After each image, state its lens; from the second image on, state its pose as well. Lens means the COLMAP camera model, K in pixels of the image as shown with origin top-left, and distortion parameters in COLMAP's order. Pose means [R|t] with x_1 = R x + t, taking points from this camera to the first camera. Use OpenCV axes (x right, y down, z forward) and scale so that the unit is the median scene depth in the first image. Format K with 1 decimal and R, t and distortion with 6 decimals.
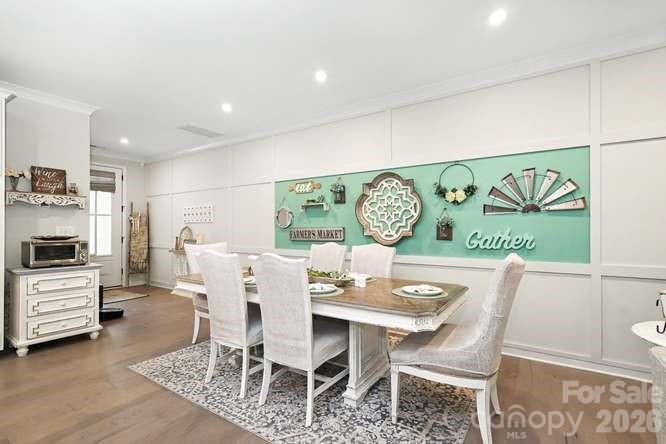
lens RADIAL K [[316.1, 0, 331.5], [0, 316.1, 226.3], [0, 0, 1]] dist [0.001509, 0.000685]
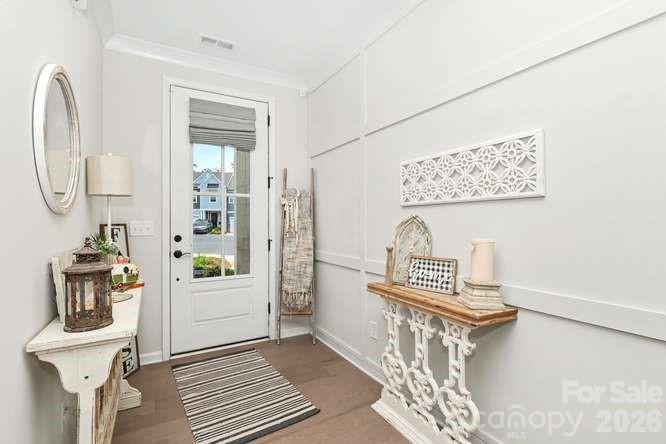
lens RADIAL K [[313.5, 0, 333.0], [0, 313.5, 222.0], [0, 0, 1]] dist [0.001732, 0.000447]
pose [[0.896881, -0.001446, -0.442270, -2.197897], [0.004562, 0.999972, 0.005983, 0.025348], [0.442249, -0.007384, 0.896862, 3.756478]]
